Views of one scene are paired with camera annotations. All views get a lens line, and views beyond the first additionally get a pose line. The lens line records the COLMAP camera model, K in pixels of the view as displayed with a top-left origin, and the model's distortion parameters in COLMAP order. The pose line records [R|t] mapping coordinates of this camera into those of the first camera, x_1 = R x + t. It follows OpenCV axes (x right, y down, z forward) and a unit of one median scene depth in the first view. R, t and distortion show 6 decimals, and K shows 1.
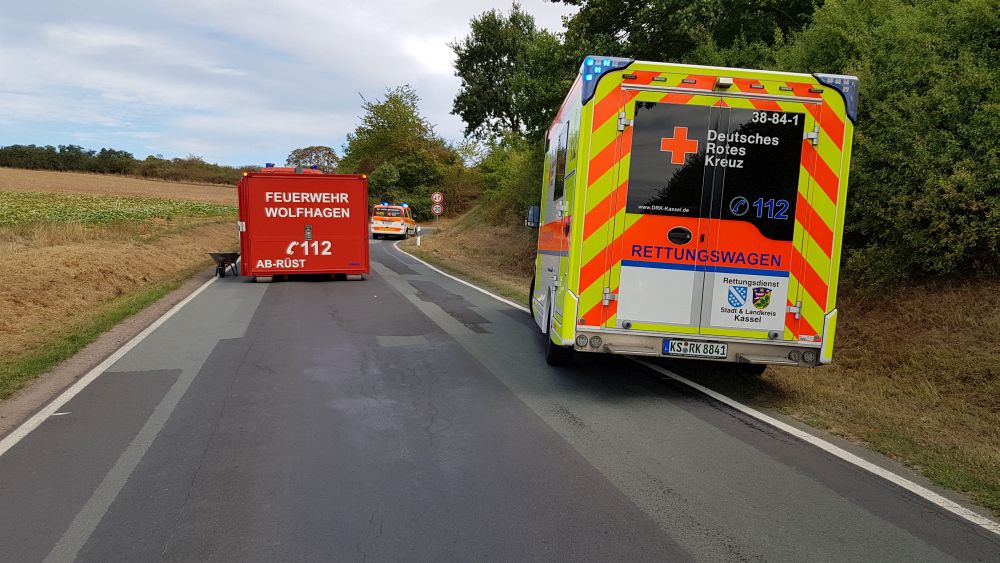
lens RADIAL K [[776.2, 0, 503.0], [0, 776.2, 285.9], [0, 0, 1]] dist [0.111623, -0.197957]
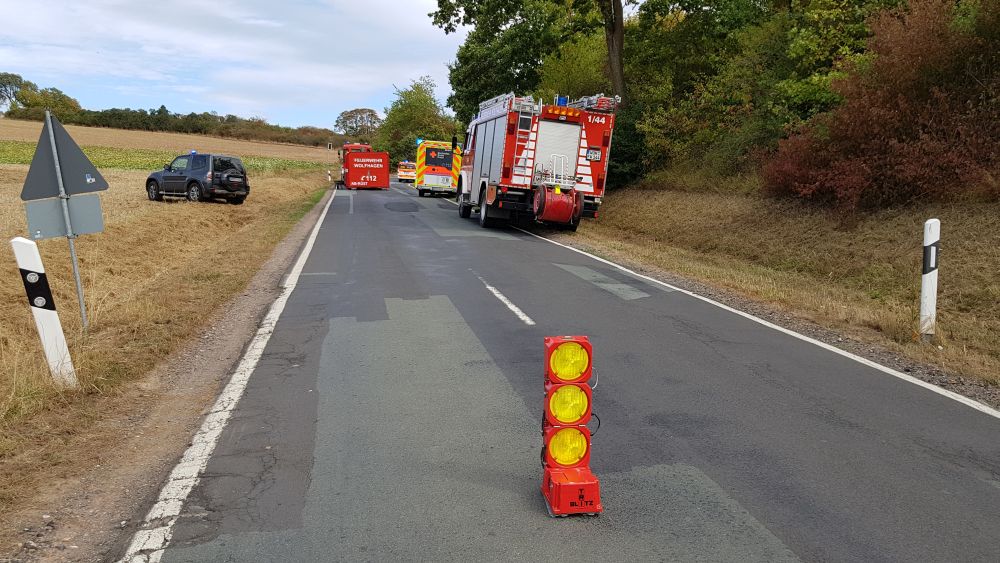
lens RADIAL K [[776.2, 0, 503.0], [0, 776.2, 285.9], [0, 0, 1]] dist [0.111623, -0.197957]
pose [[0.998611, 0.011095, -0.051515, 0.159437], [-0.008165, 0.998355, 0.056744, 0.072503], [0.052060, -0.056244, 0.997059, -0.746057]]
